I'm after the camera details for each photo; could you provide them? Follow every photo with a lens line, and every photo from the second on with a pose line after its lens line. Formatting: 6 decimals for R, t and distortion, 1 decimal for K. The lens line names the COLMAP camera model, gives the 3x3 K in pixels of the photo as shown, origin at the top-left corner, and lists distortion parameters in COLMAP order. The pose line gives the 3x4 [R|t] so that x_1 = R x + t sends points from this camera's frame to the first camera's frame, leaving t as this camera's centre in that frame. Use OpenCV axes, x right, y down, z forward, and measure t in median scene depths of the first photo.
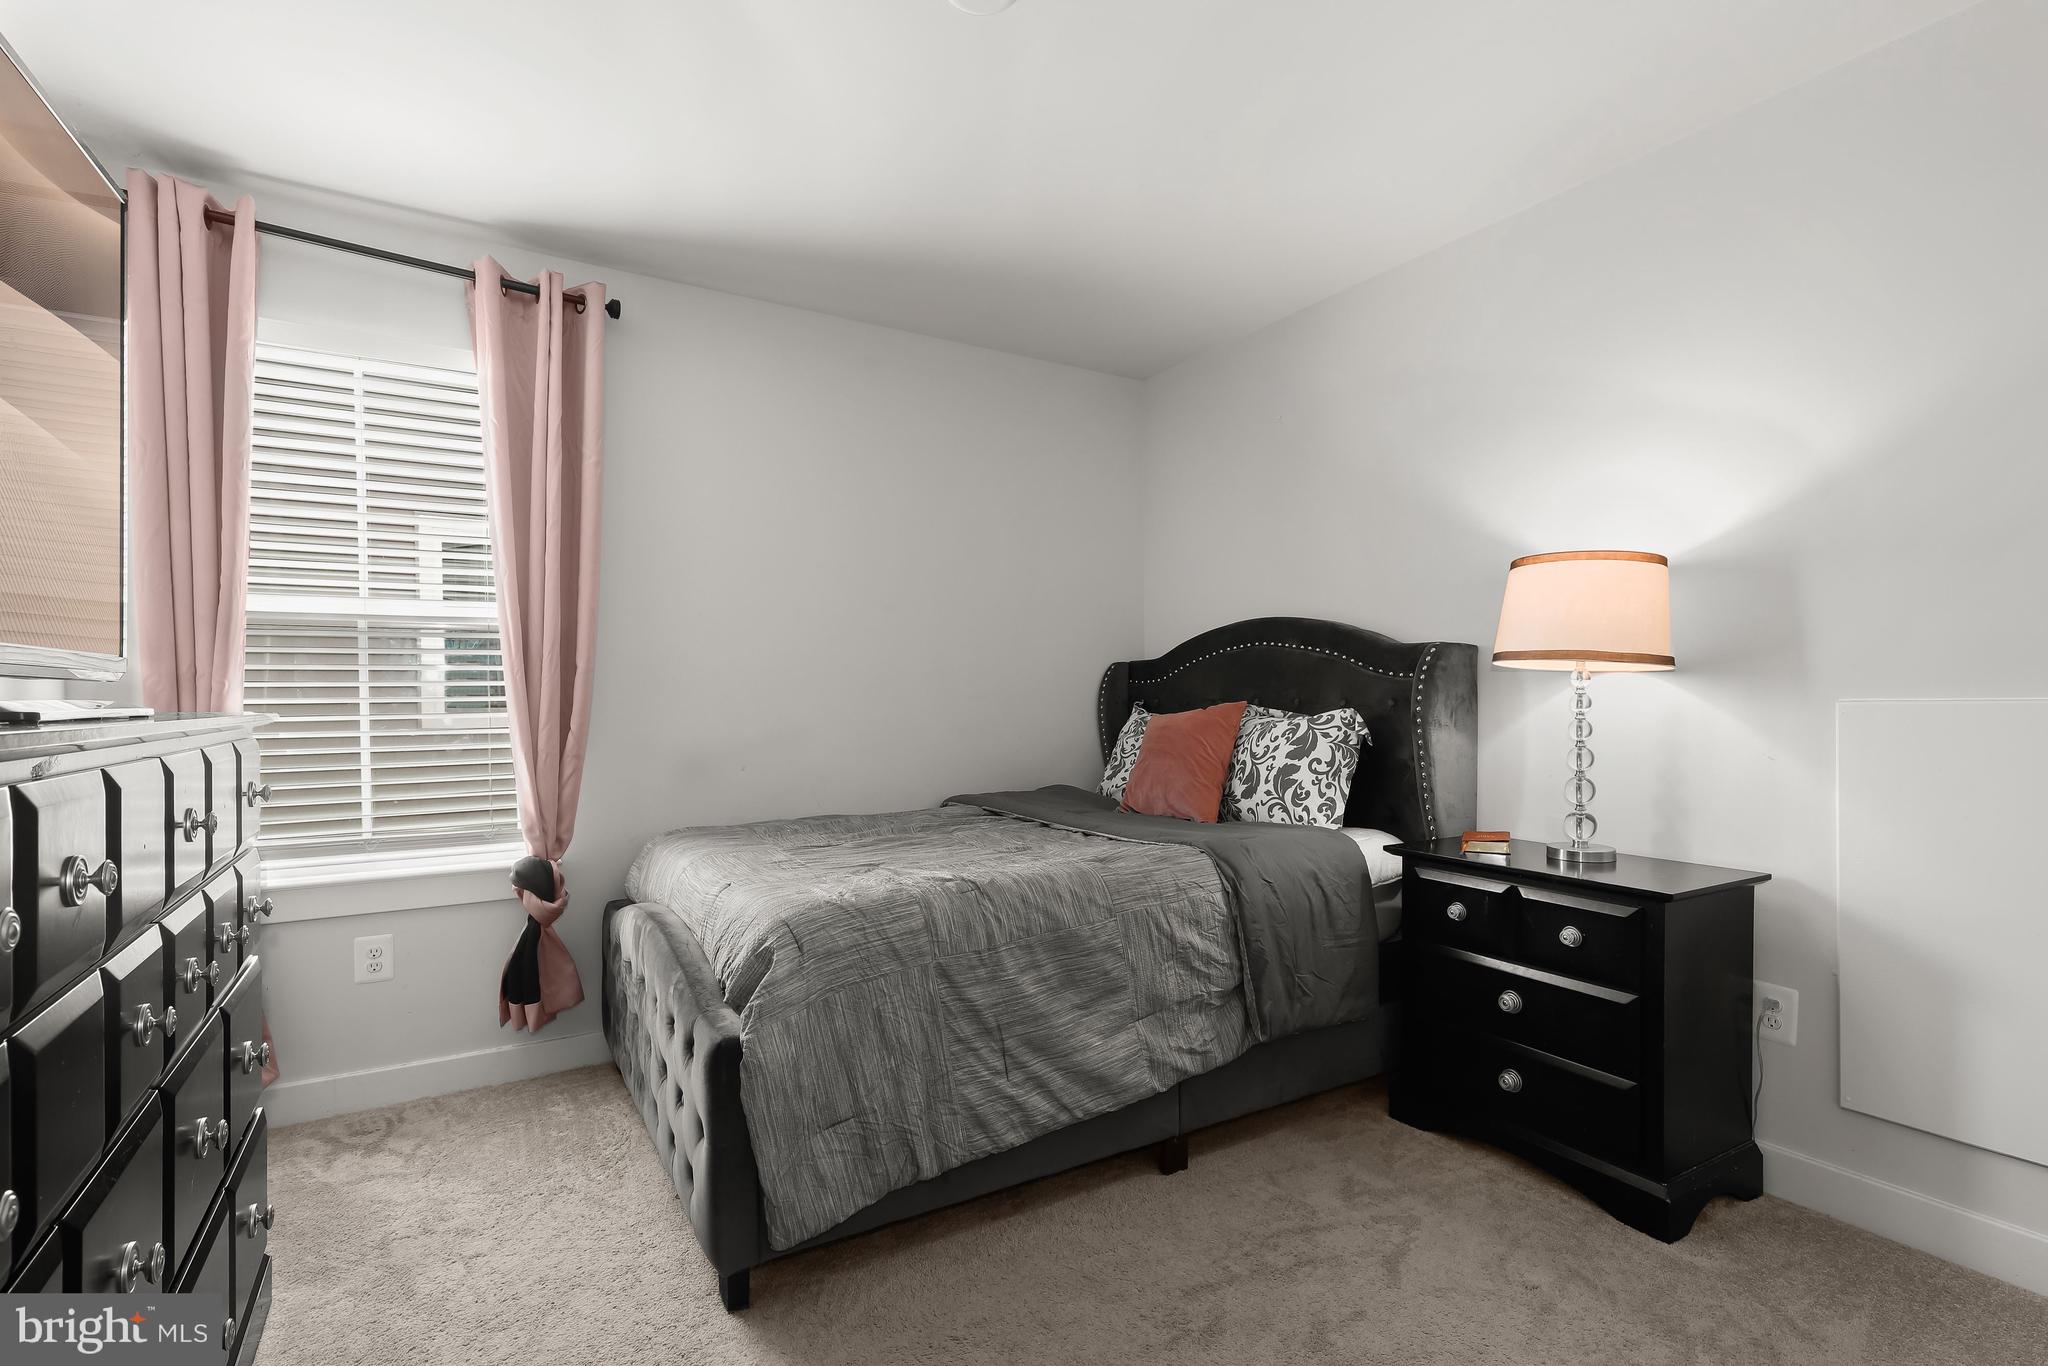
lens RADIAL K [[952.1, 0, 1035.1], [0, 952.1, 689.7], [0, 0, 1]] dist [0.000574, 0.000951]
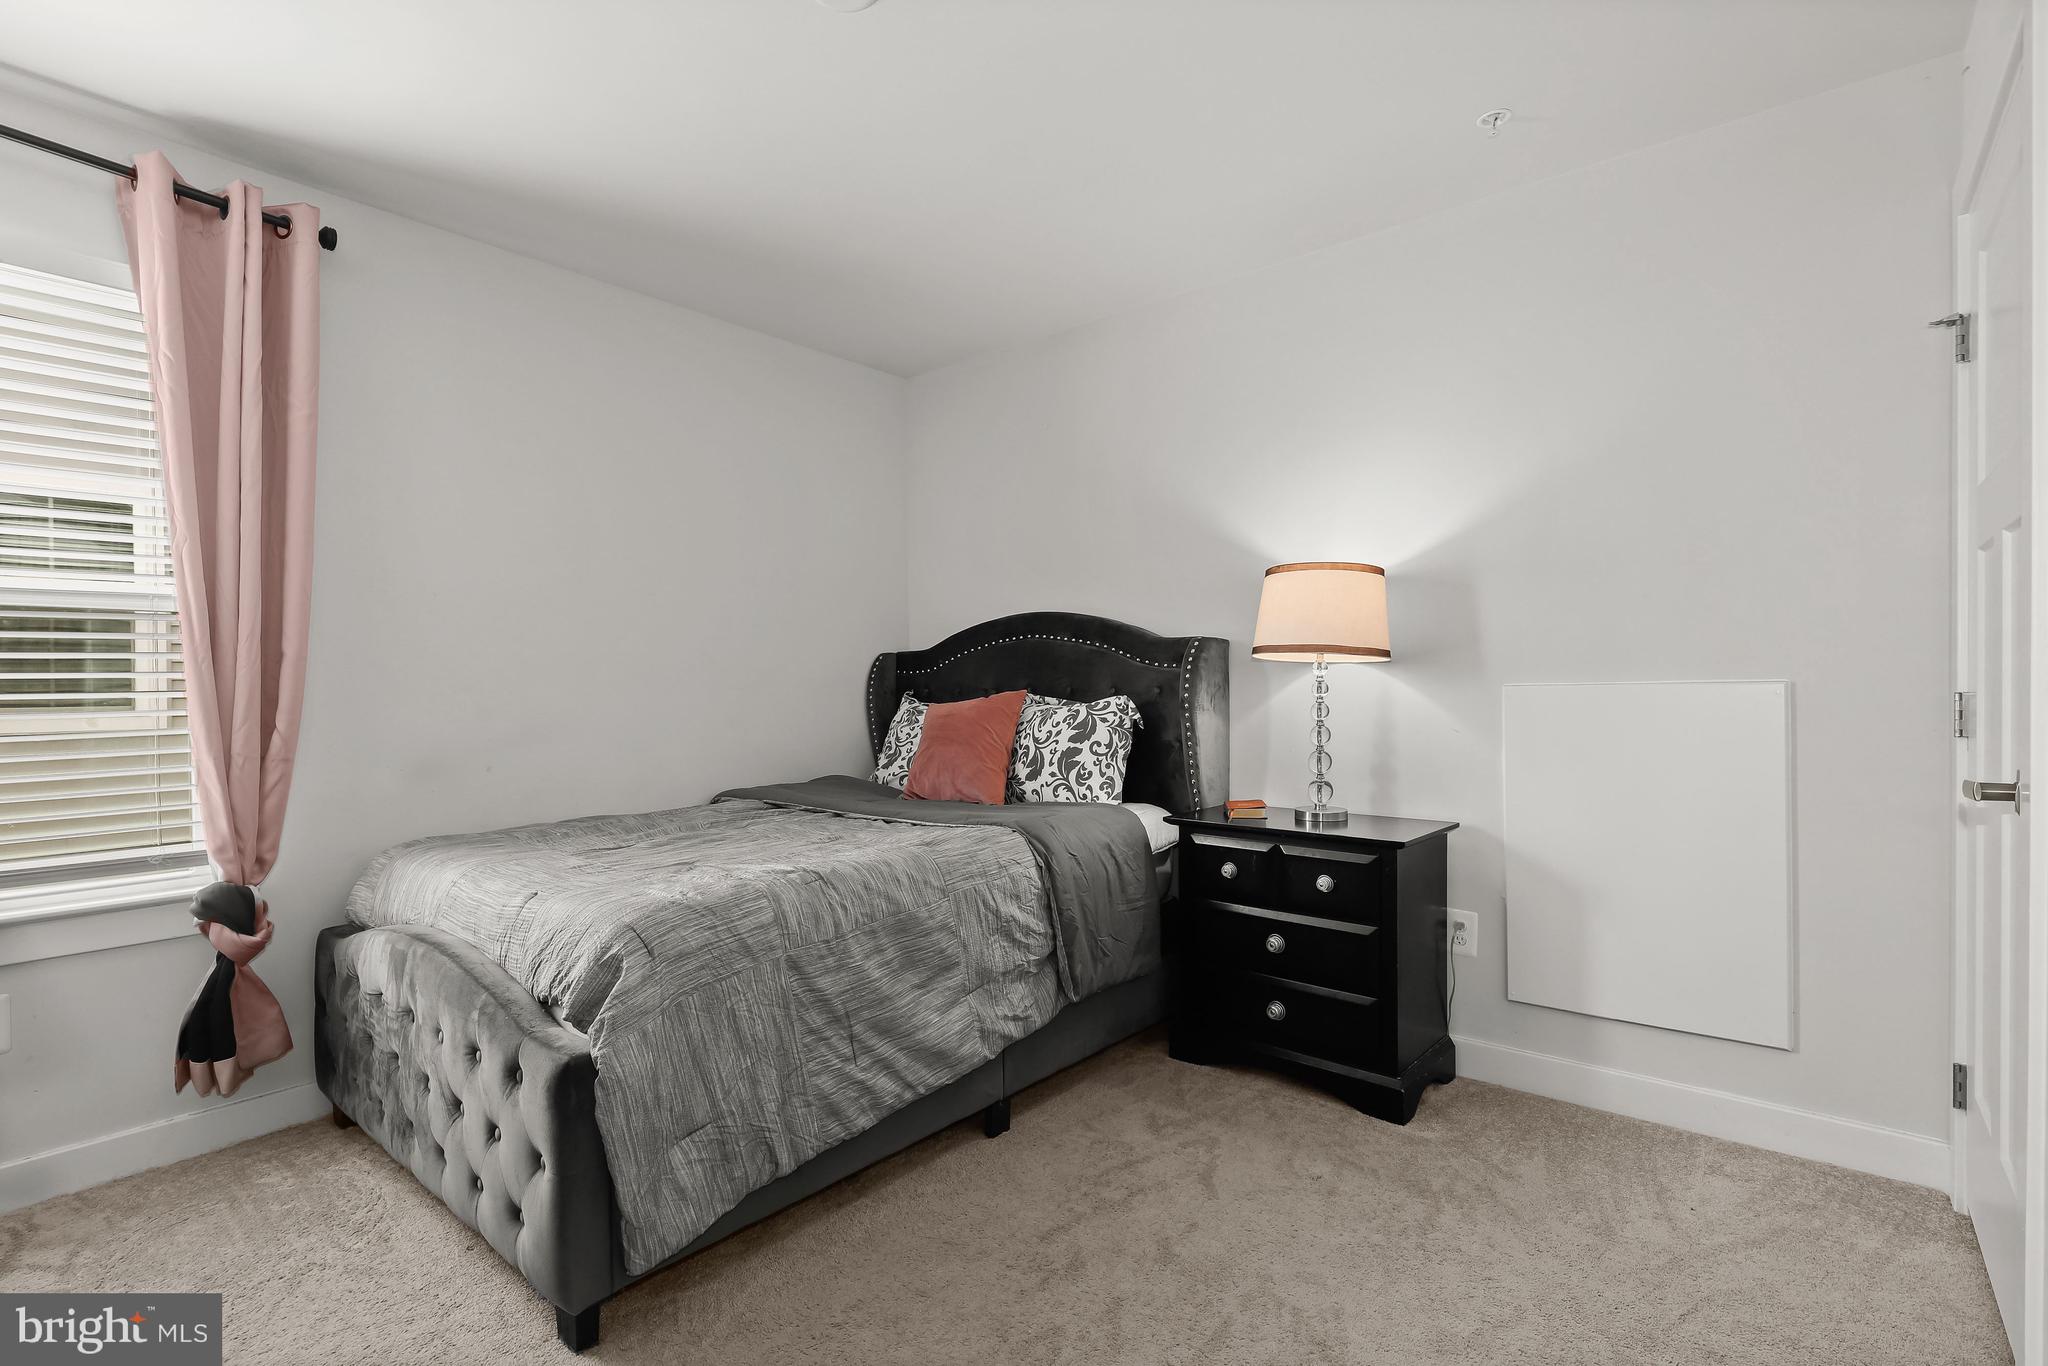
lens RADIAL K [[952.1, 0, 1009.6], [0, 952.1, 677.0], [0, 0, 1]] dist [0.000574, 0.000951]
pose [[0.948646, -0.002840, 0.316328, -0.178337], [0.004238, 0.999984, -0.003732, 0.002117], [-0.316312, 0.004881, 0.948643, -0.010817]]
